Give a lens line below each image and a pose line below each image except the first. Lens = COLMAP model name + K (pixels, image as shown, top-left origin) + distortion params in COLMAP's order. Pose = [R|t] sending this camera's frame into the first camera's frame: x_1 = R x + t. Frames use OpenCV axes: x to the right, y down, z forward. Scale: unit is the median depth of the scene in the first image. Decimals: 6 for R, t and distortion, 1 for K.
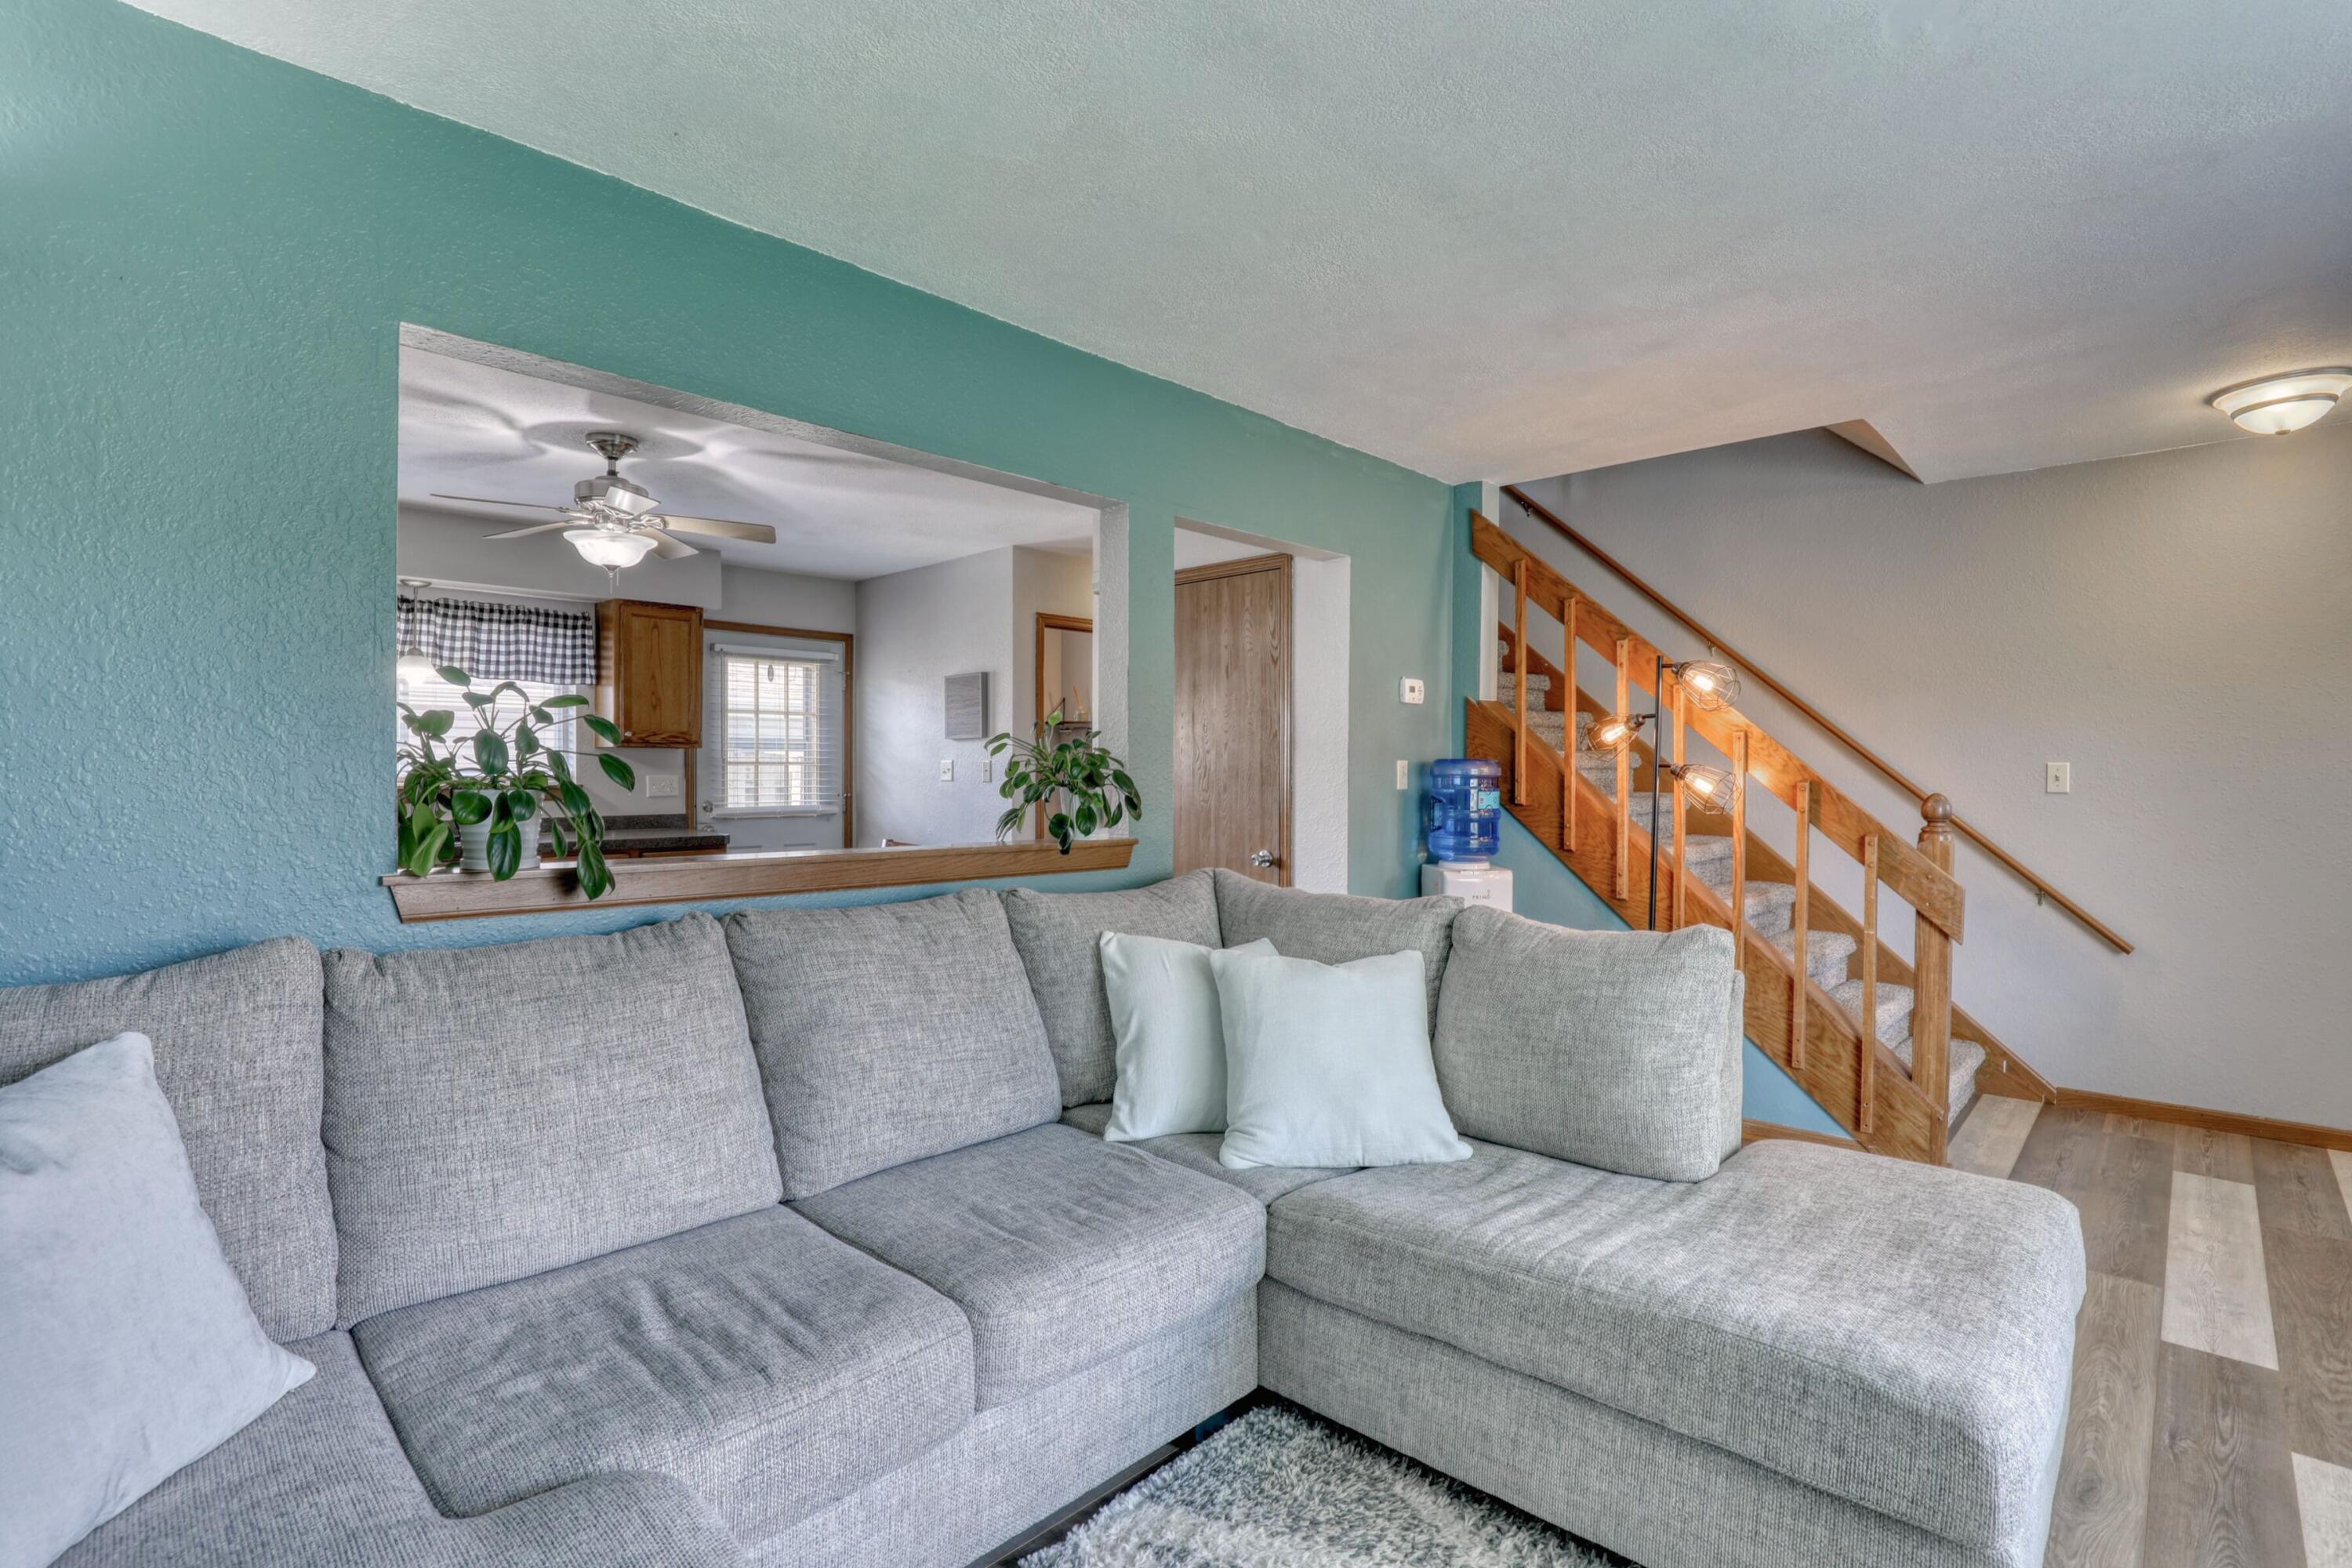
lens RADIAL K [[1081.5, 0, 1196.3], [0, 1081.5, 777.6], [0, 0, 1]] dist [-0.031403, 0.000543]
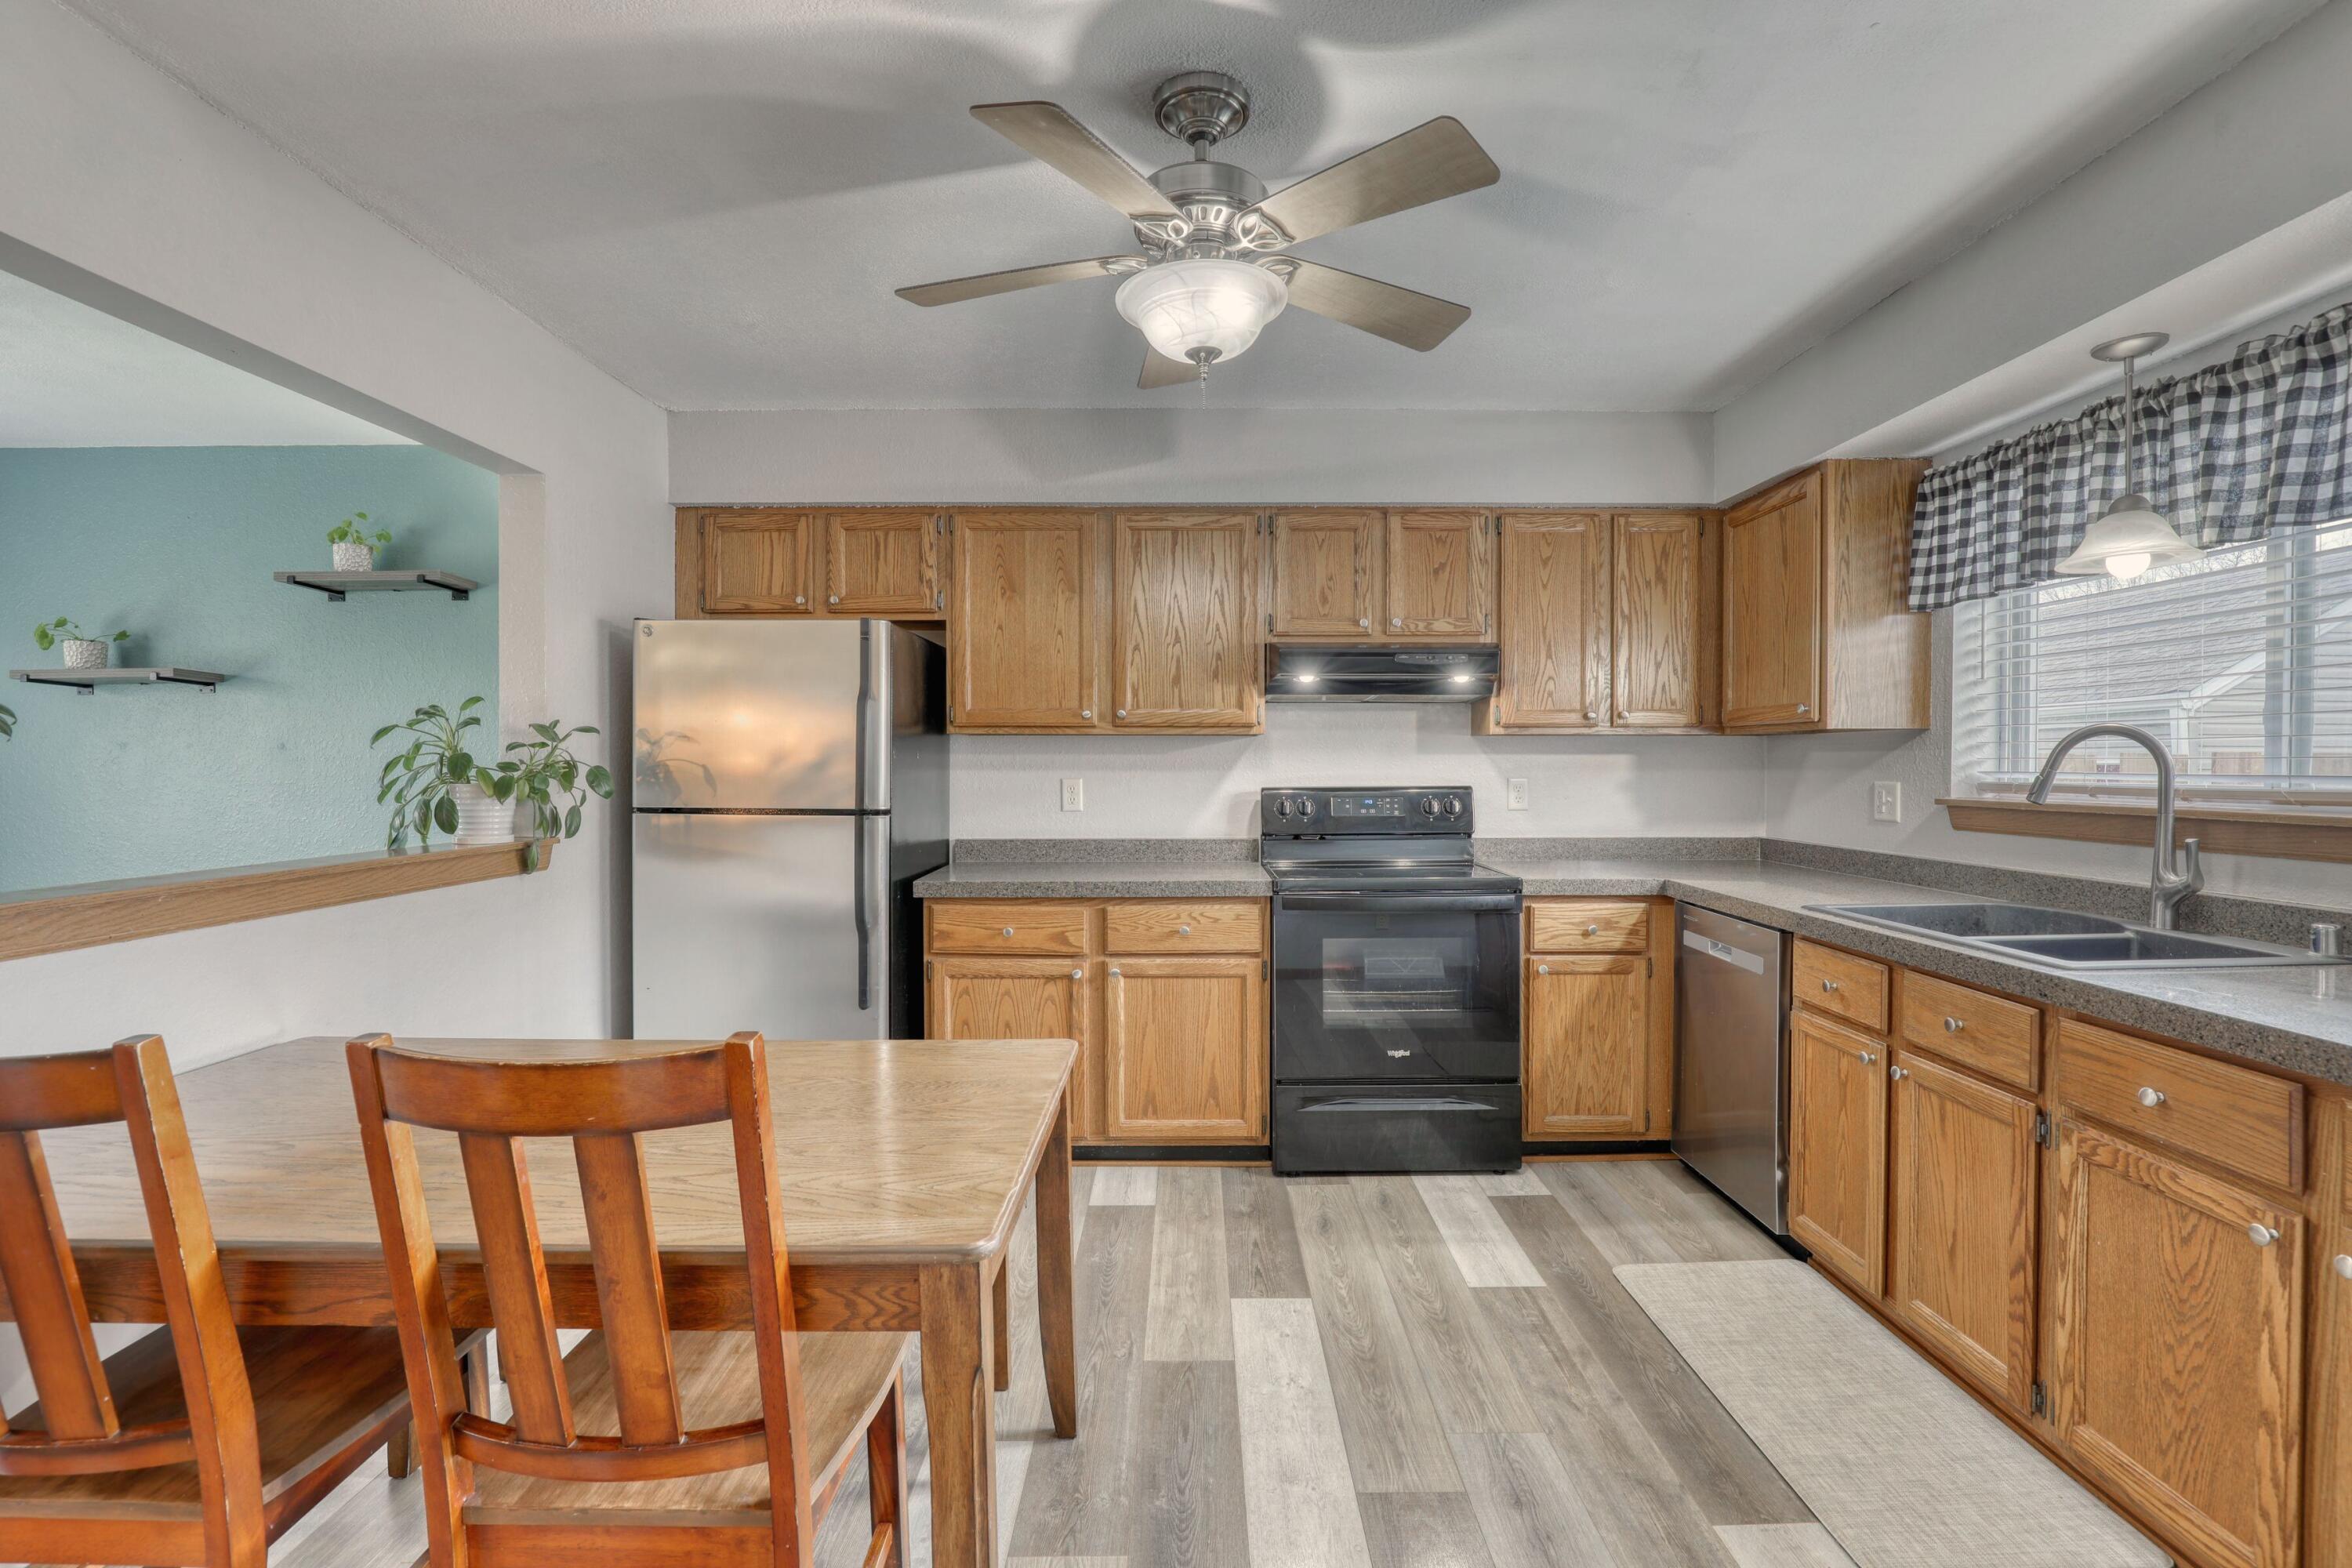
lens RADIAL K [[1076.3, 0, 1205.3], [0, 1076.3, 777.6], [0, 0, 1]] dist [-0.034176, 0.007292]
pose [[-0.719067, 0.003704, -0.694931, -0.195001], [-0.007569, 0.999885, 0.013160, -0.010464], [0.694899, 0.014723, -0.718956, 1.289957]]
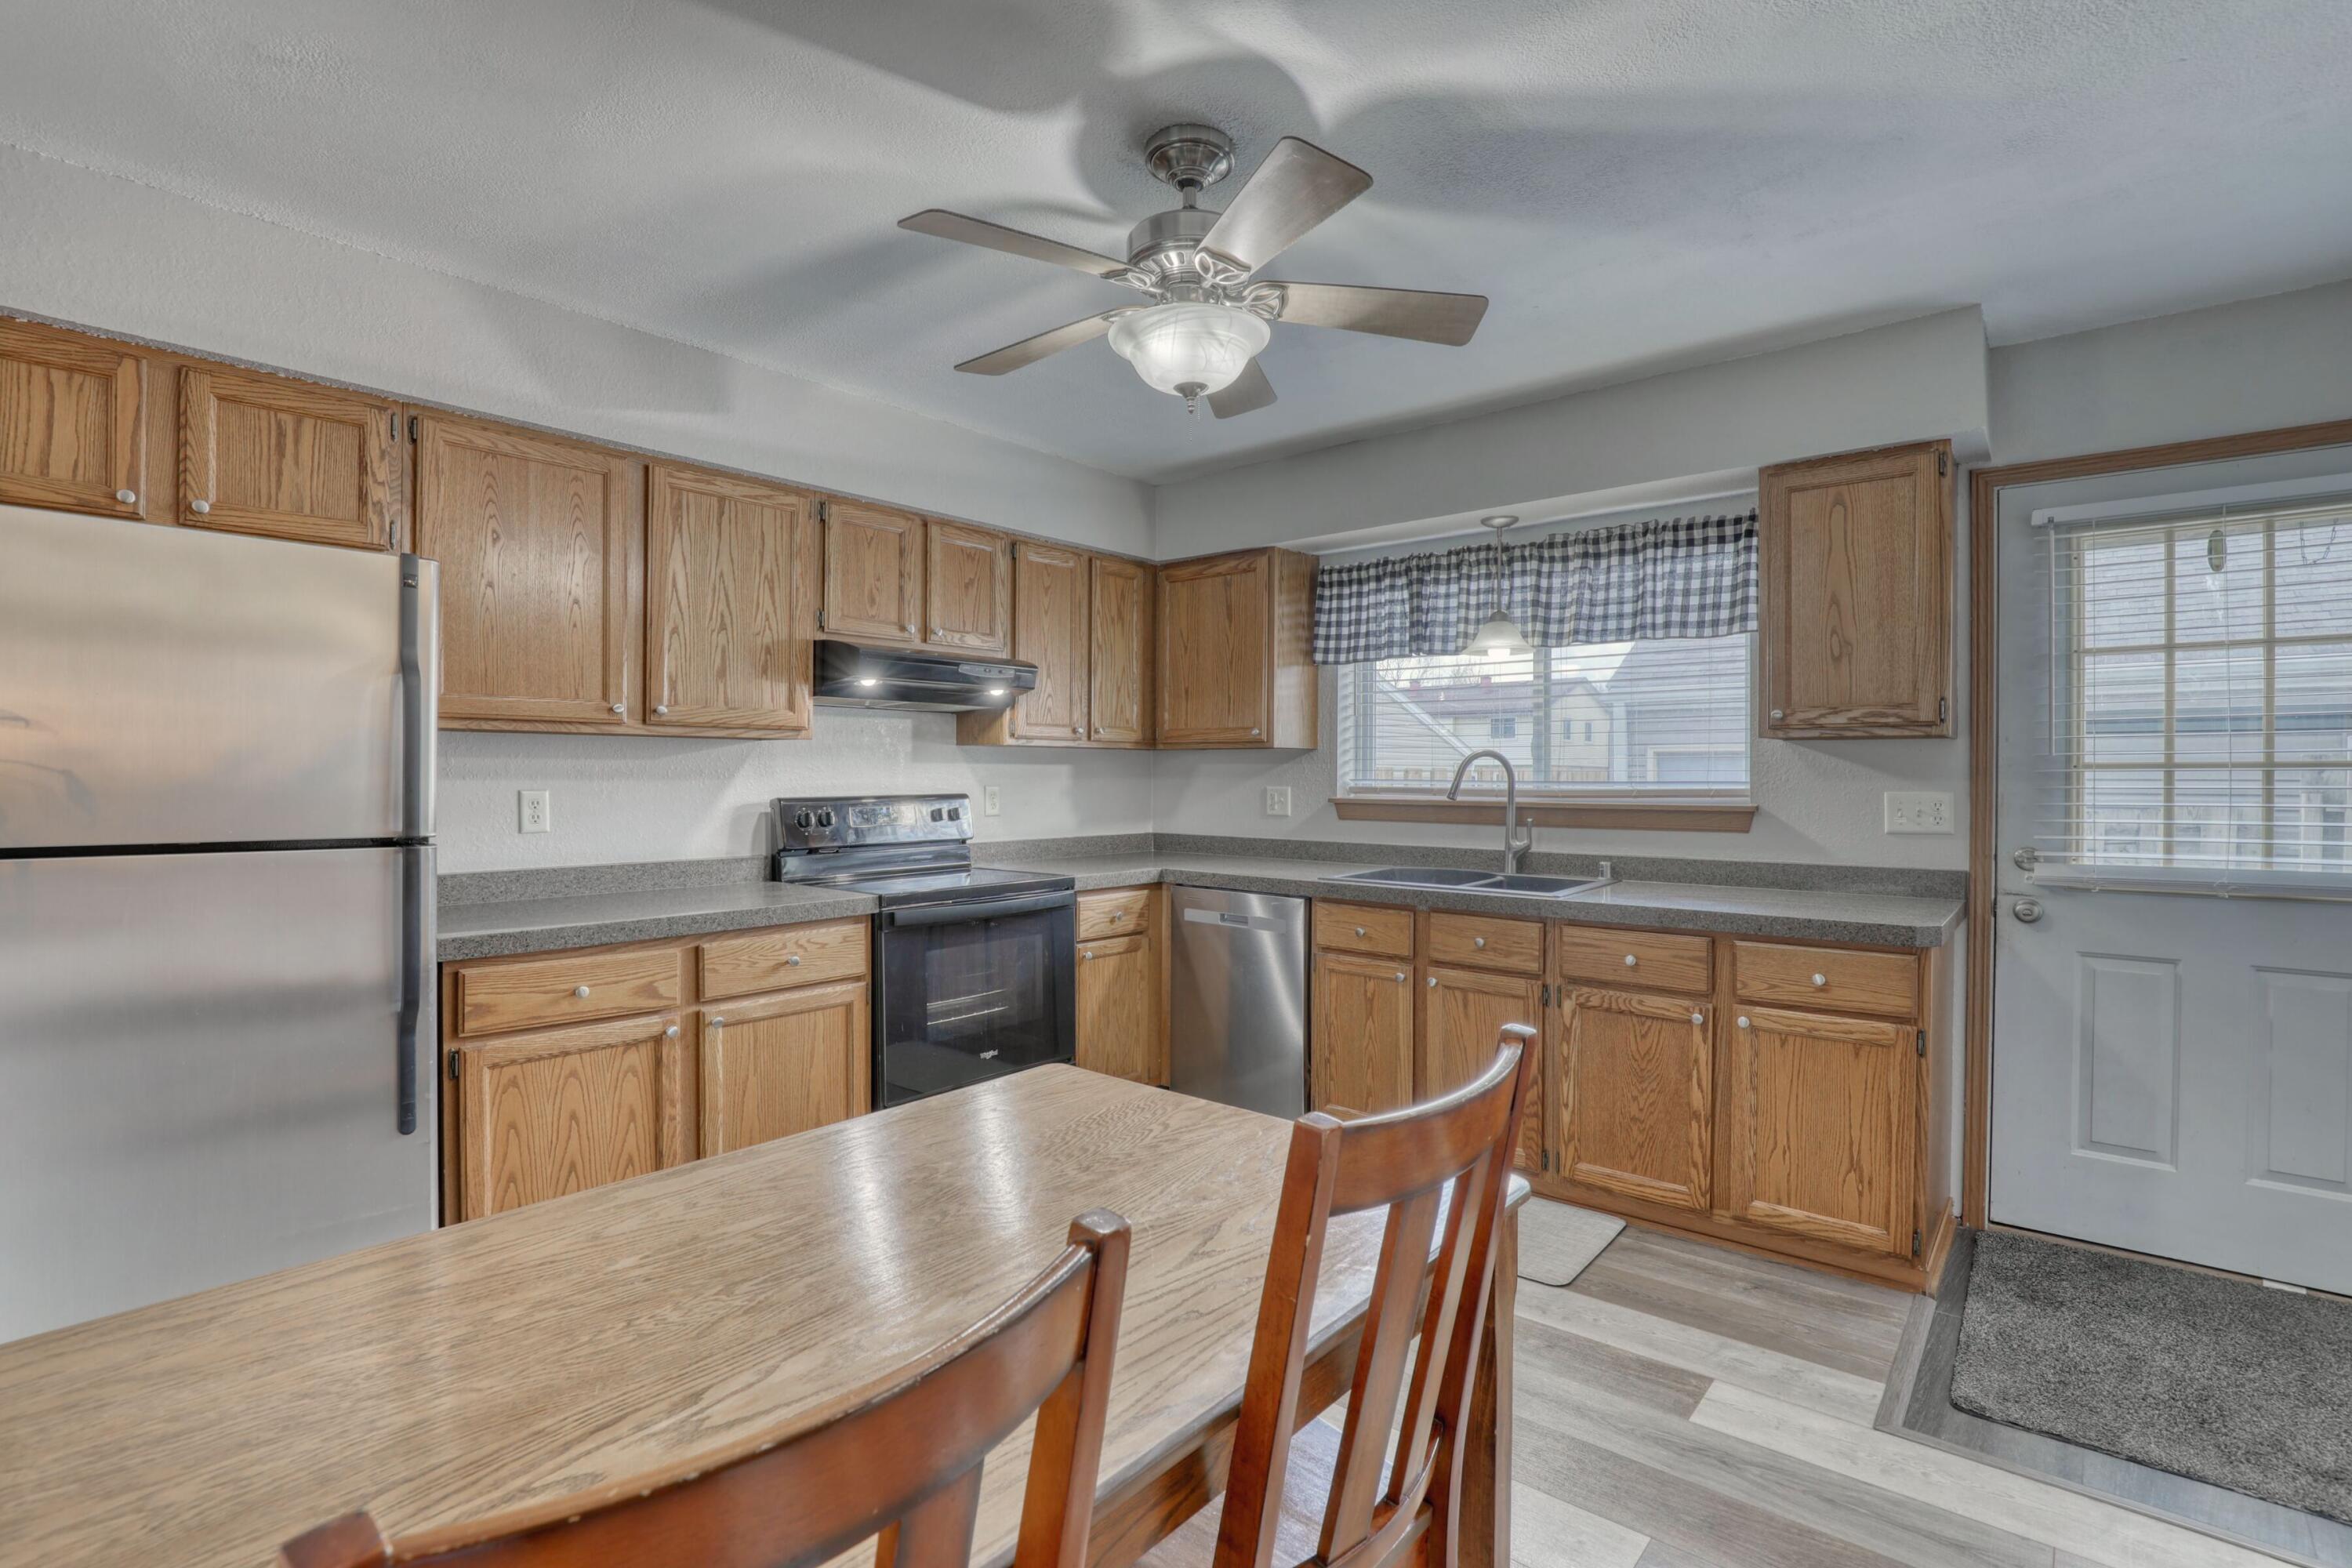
lens RADIAL K [[1081.5, 0, 1196.3], [0, 1081.5, 777.6], [0, 0, 1]] dist [-0.031403, 0.000543]
pose [[0.059702, -0.001738, -0.998215, -0.020396], [-0.009191, 0.999955, -0.002290, -0.006955], [0.998174, 0.009311, 0.059683, 0.924772]]
